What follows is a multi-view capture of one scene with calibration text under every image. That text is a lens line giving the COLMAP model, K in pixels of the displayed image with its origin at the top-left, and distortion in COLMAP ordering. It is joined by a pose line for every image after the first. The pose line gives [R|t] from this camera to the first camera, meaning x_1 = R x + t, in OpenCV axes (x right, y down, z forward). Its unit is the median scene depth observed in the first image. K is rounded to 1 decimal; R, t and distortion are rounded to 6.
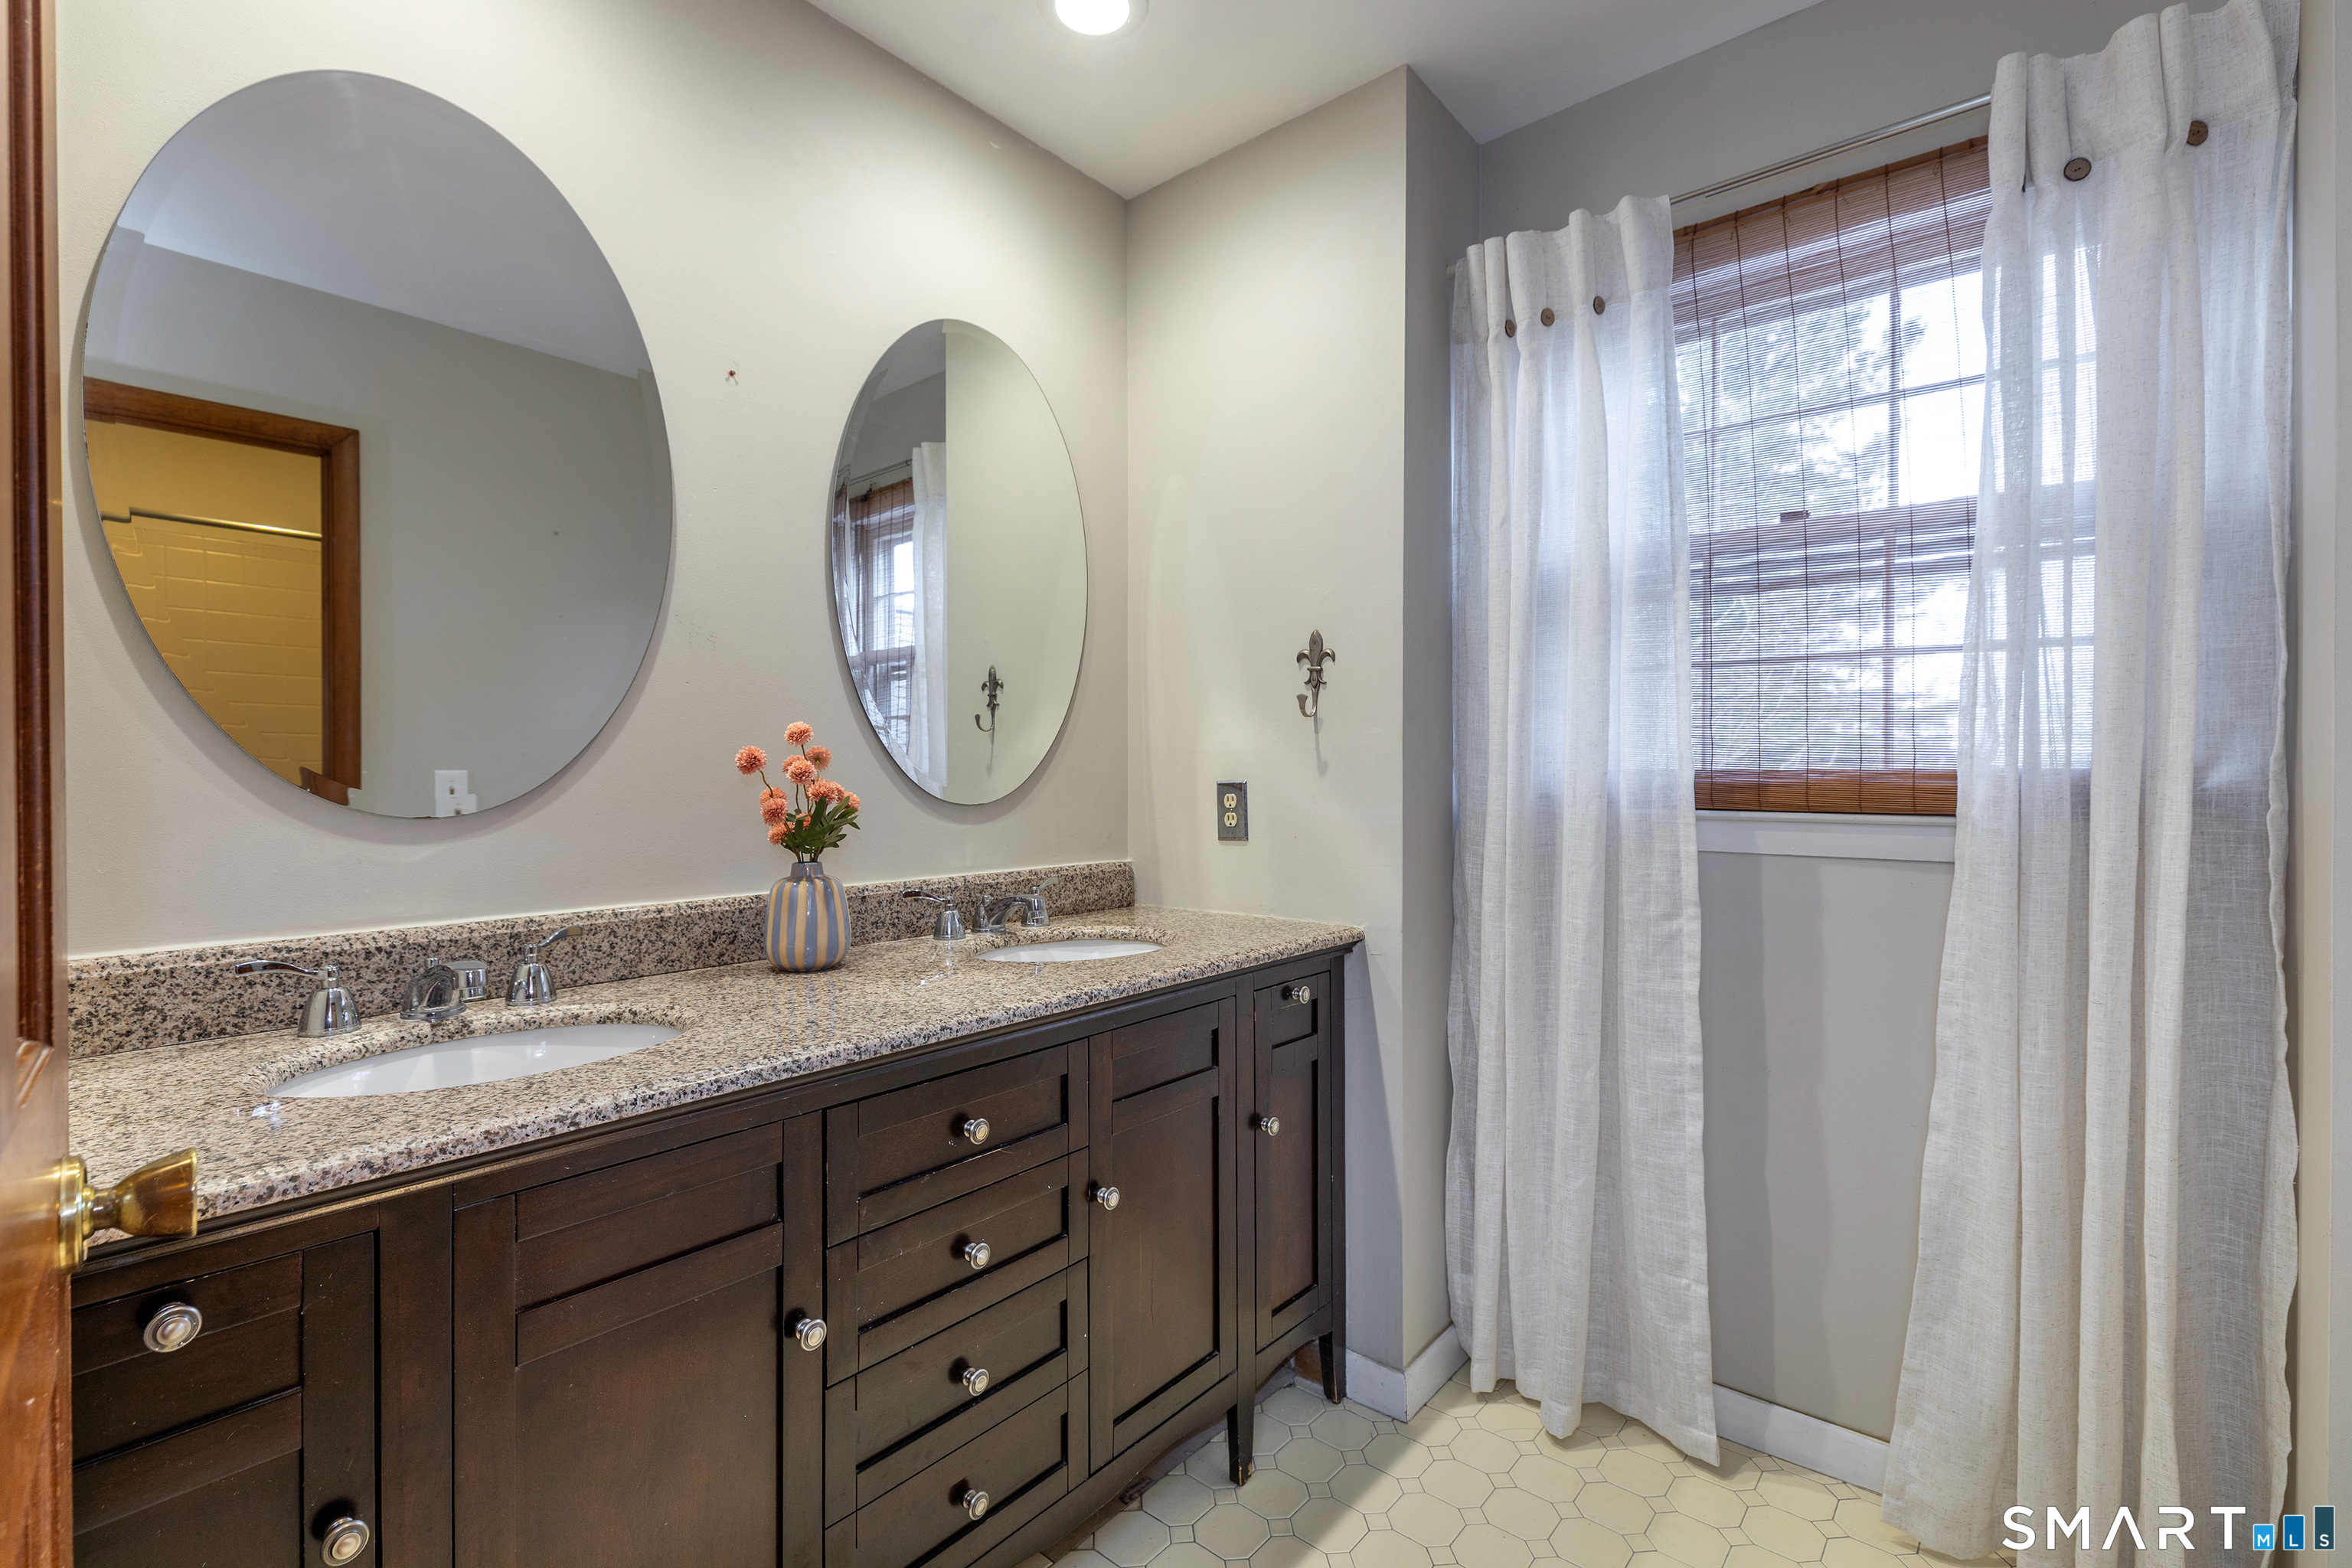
lens RADIAL K [[1048.7, 0, 1204.4], [0, 1048.7, 778.1], [0, 0, 1]] dist [0.025623, -0.010570]
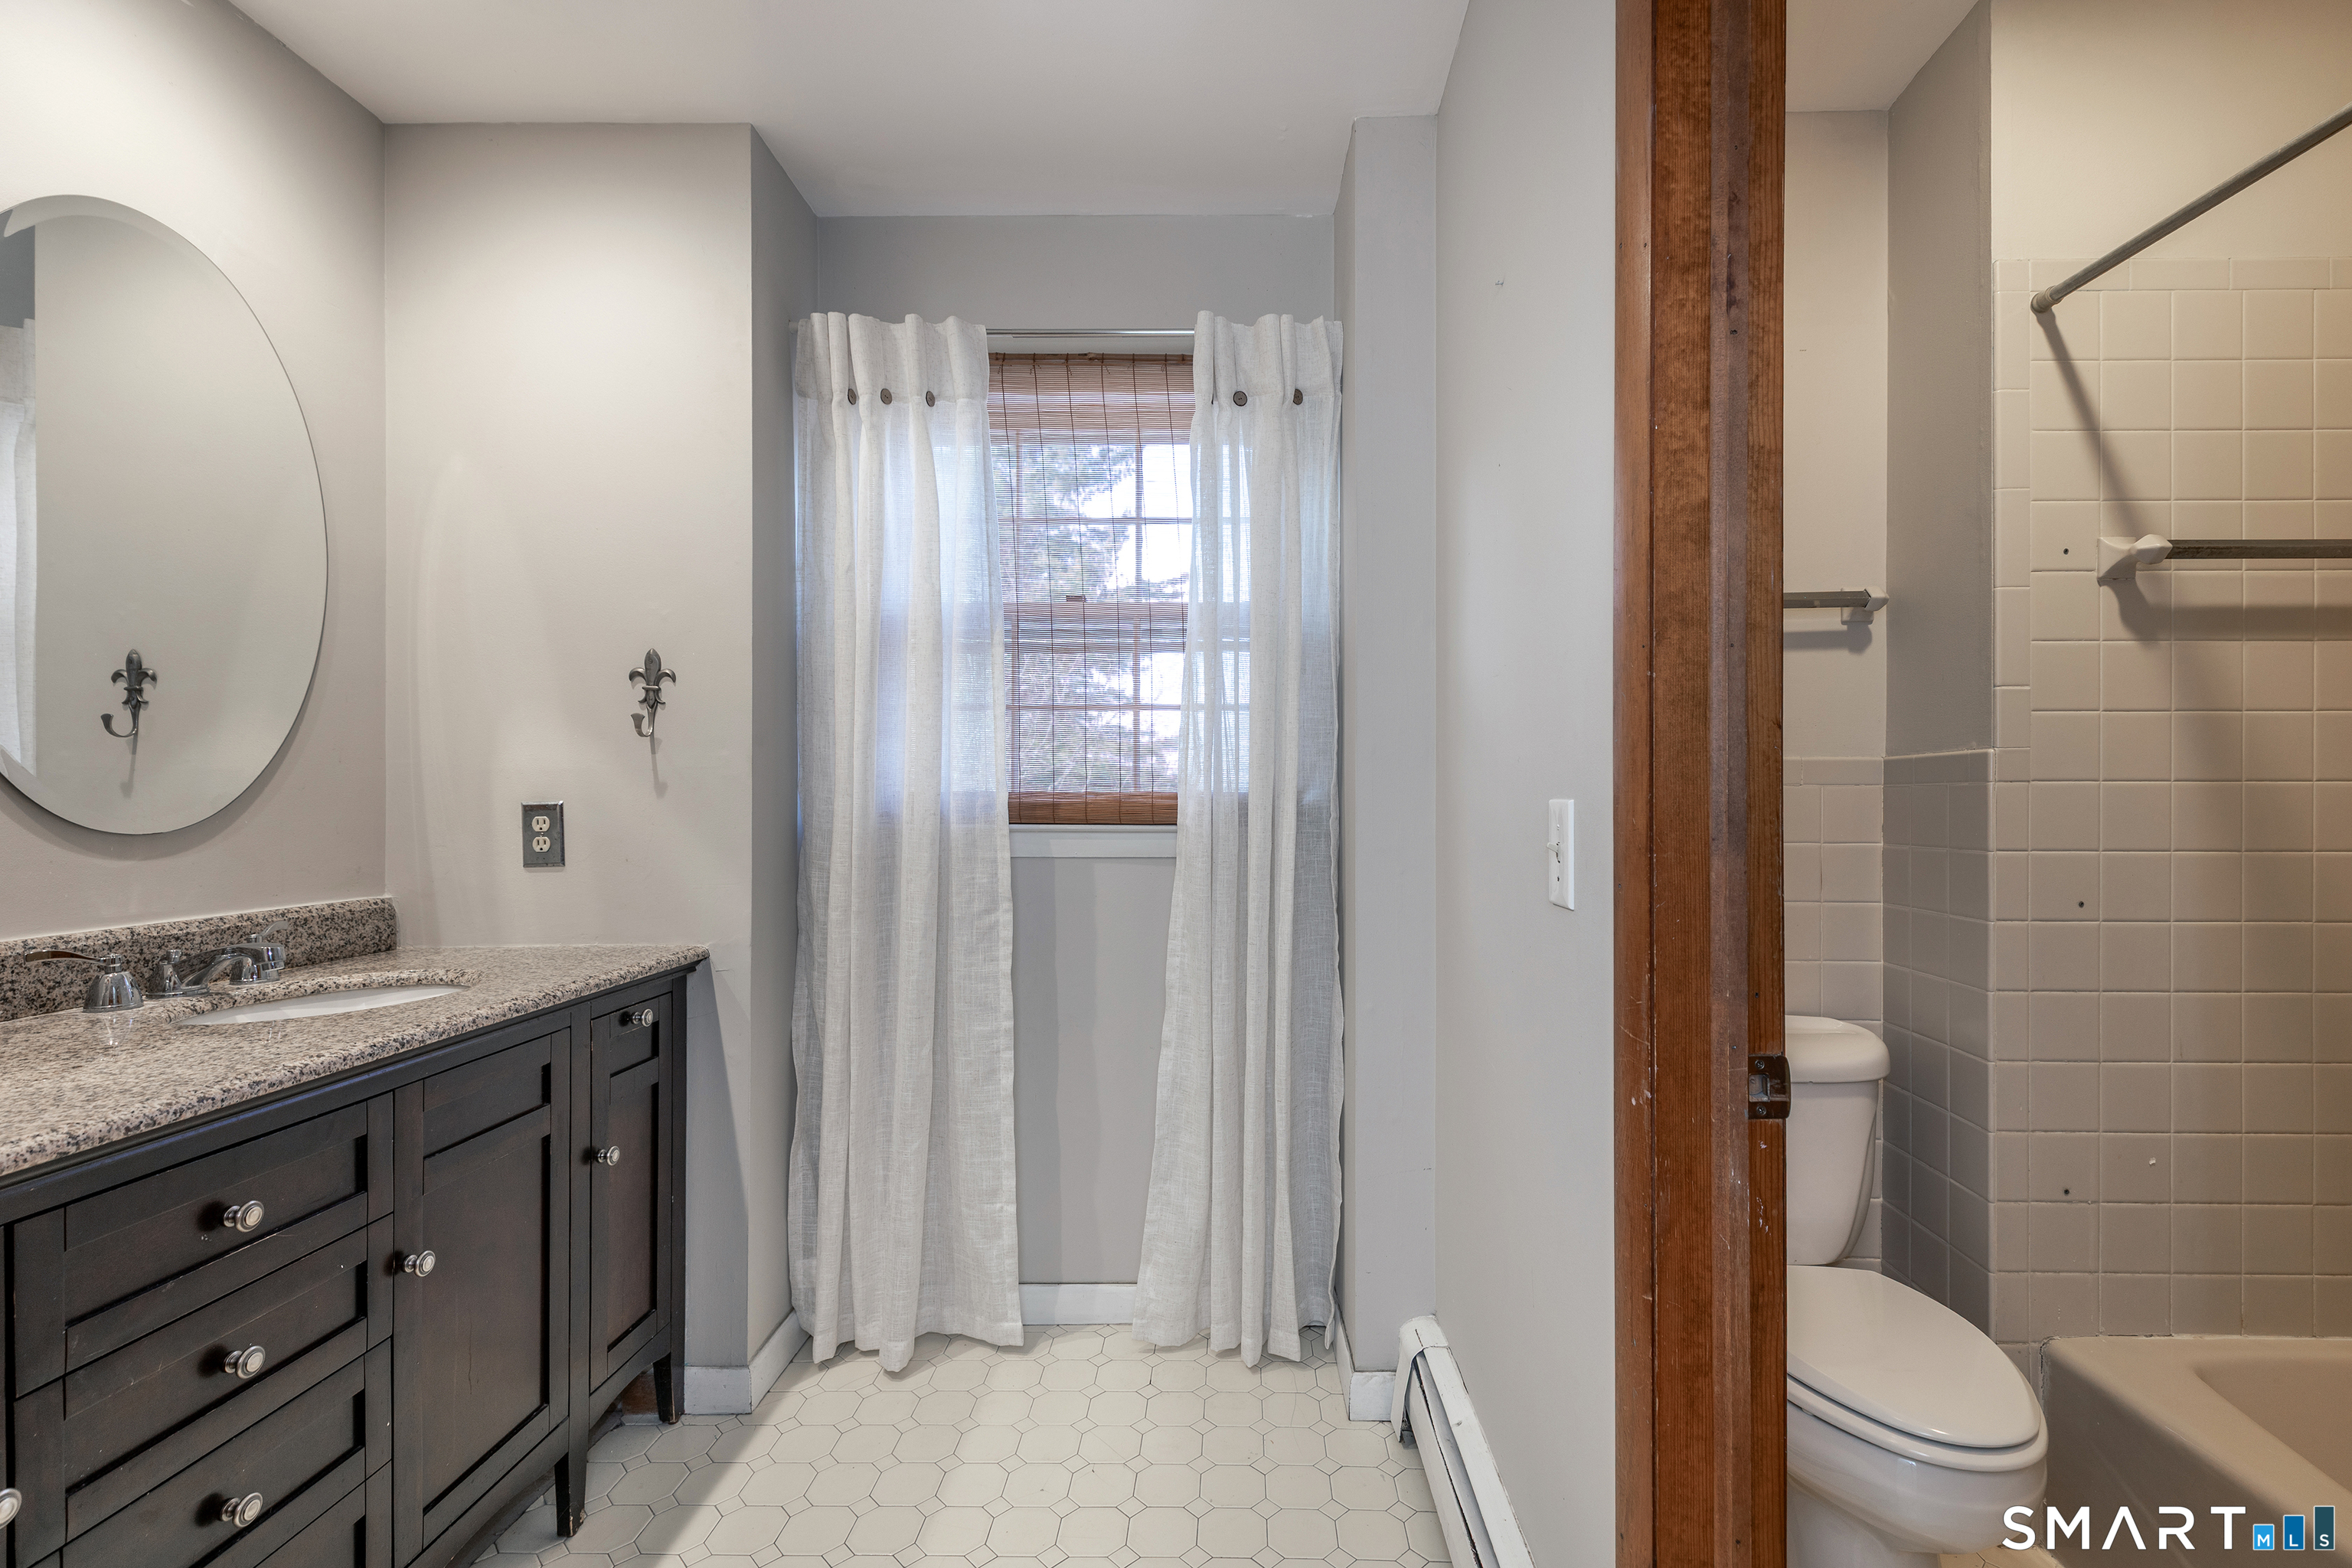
lens RADIAL K [[1048.7, 0, 1172.3], [0, 1048.7, 790.1], [0, 0, 1]] dist [0.025623, -0.010570]
pose [[0.812522, 0.002867, 0.582924, -0.096852], [0.001714, 0.999972, -0.007306, -0.000490], [-0.582929, 0.006936, 0.812494, -0.117150]]
